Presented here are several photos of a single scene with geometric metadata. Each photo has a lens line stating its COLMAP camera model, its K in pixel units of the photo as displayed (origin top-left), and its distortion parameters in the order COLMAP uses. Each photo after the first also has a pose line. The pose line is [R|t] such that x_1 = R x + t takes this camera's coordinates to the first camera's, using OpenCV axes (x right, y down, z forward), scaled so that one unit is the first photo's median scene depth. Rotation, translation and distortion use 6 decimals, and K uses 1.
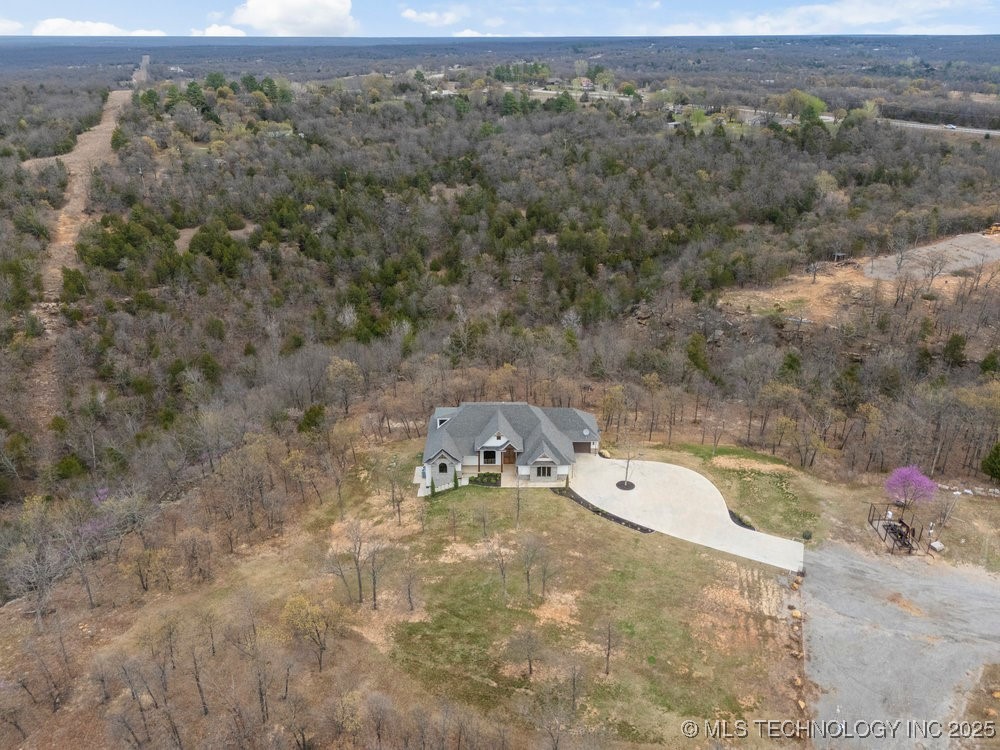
lens RADIAL K [[748.0, 0, 503.9], [0, 748.0, 352.8], [0, 0, 1]] dist [0.069034, -0.050682]
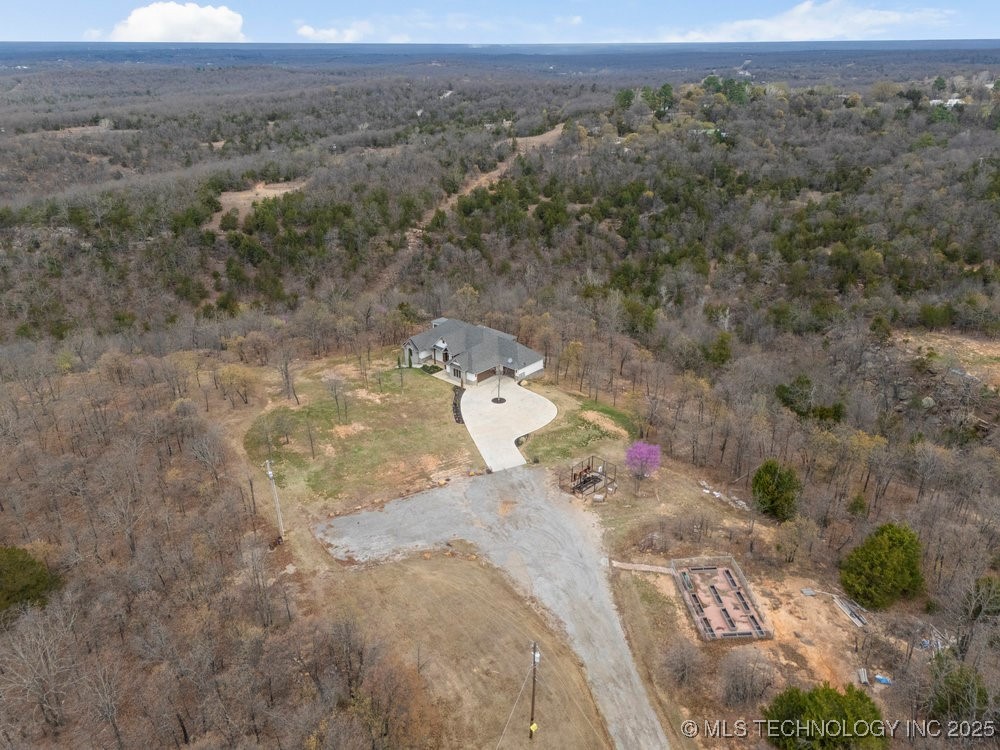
lens RADIAL K [[748.0, 0, 503.9], [0, 748.0, 352.8], [0, 0, 1]] dist [0.069034, -0.050682]
pose [[0.740365, 0.255582, -0.621721, 0.911438], [-0.257111, 0.962239, 0.089388, -0.016829], [0.621090, 0.093672, 0.778121, 0.010878]]
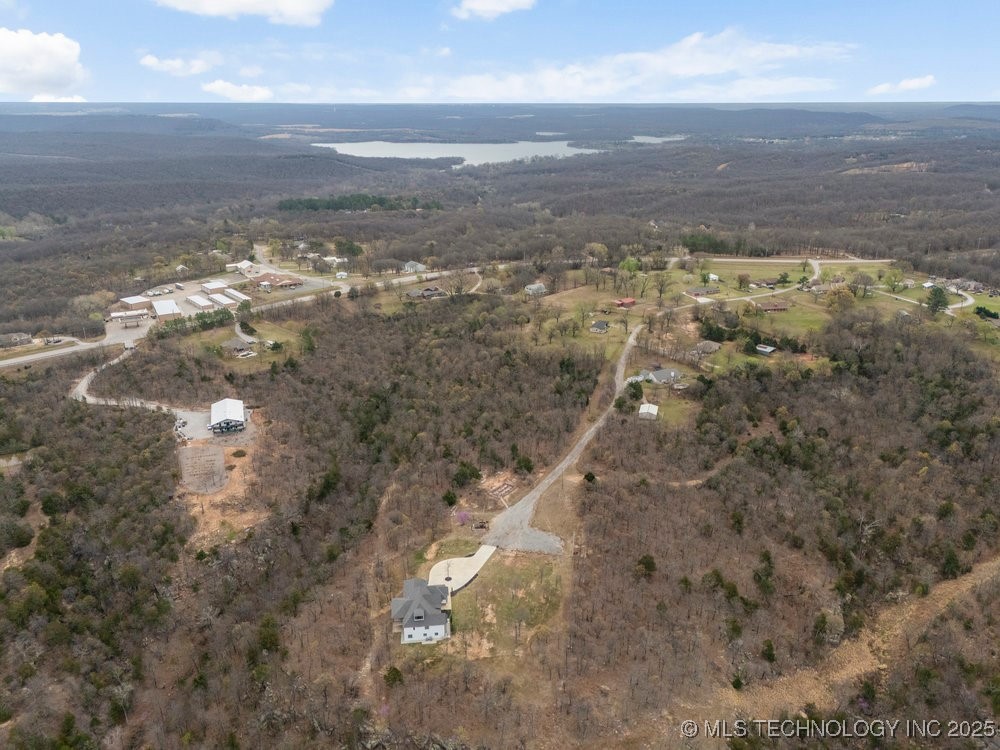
lens RADIAL K [[748.0, 0, 503.9], [0, 748.0, 352.8], [0, 0, 1]] dist [0.069034, -0.050682]
pose [[-0.110893, -0.309254, 0.944492, -2.069937], [0.382452, 0.863887, 0.327765, -1.276228], [-0.917297, 0.397570, 0.022476, 0.429941]]
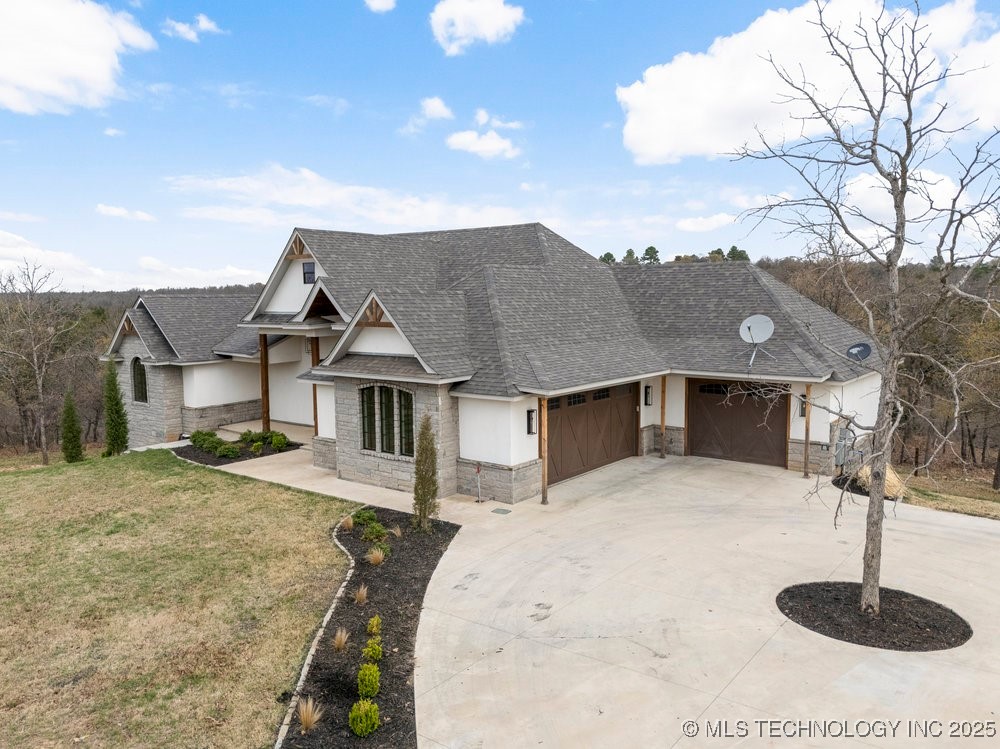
lens RADIAL K [[748.0, 0, 503.9], [0, 748.0, 352.3], [0, 0, 1]] dist [0.069034, -0.050682]
pose [[0.787338, 0.042480, -0.615056, 0.180850], [-0.231389, 0.945056, -0.230931, 0.173607], [0.571452, 0.324138, 0.753908, 0.853450]]
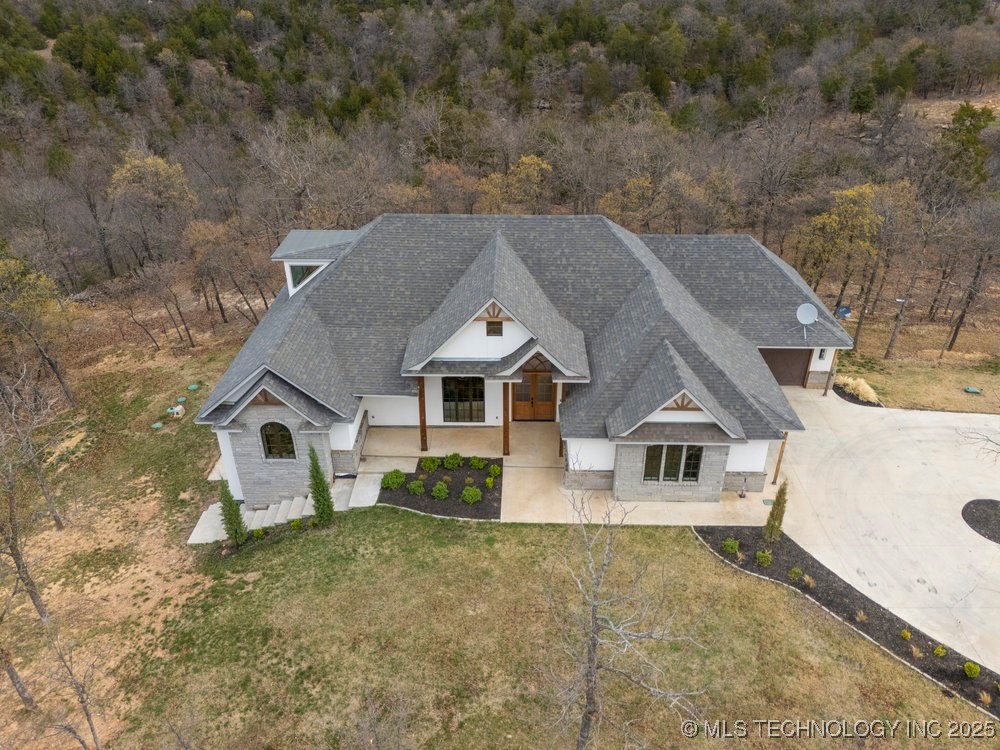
lens RADIAL K [[748.0, 0, 503.9], [0, 748.0, 352.8], [0, 0, 1]] dist [0.069034, -0.050682]
pose [[0.999662, 0.012901, -0.022566, 0.002141], [-0.010200, 0.993197, 0.115996, 0.091194], [0.023909, -0.115727, 0.992993, 0.735218]]
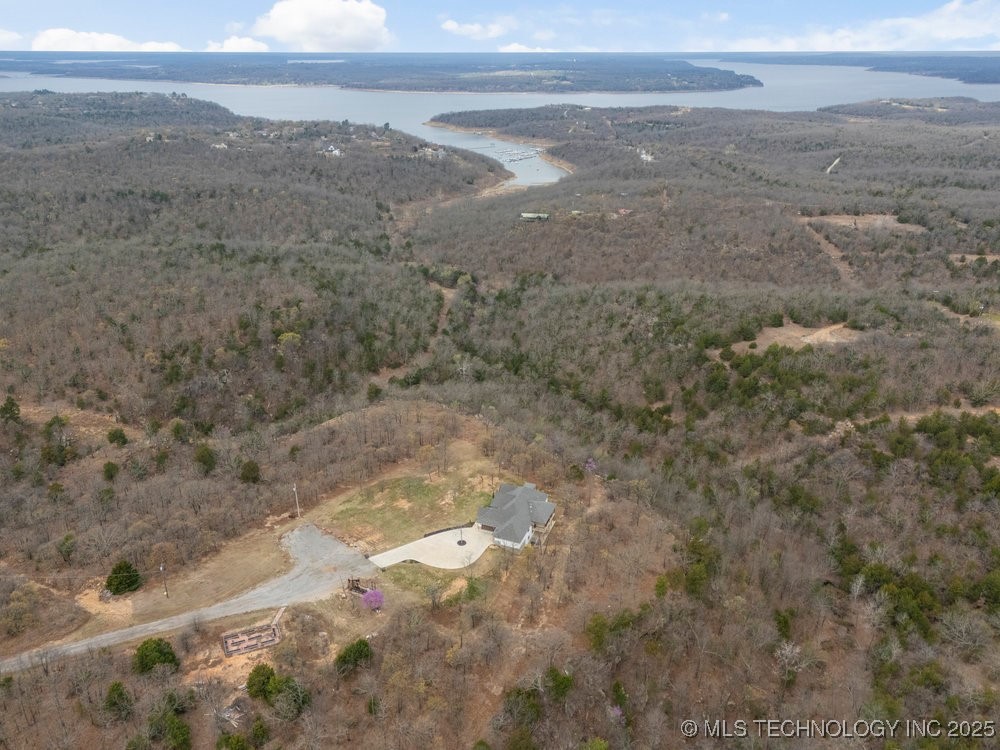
lens RADIAL K [[748.3, 0, 491.8], [0, 748.3, 378.9], [0, 0, 1]] dist [0.063020, -0.045750]
pose [[-0.376587, 0.374140, -0.847468, 1.608839], [-0.359440, 0.784133, 0.505903, -1.165631], [0.853806, 0.495130, -0.160813, 1.140347]]
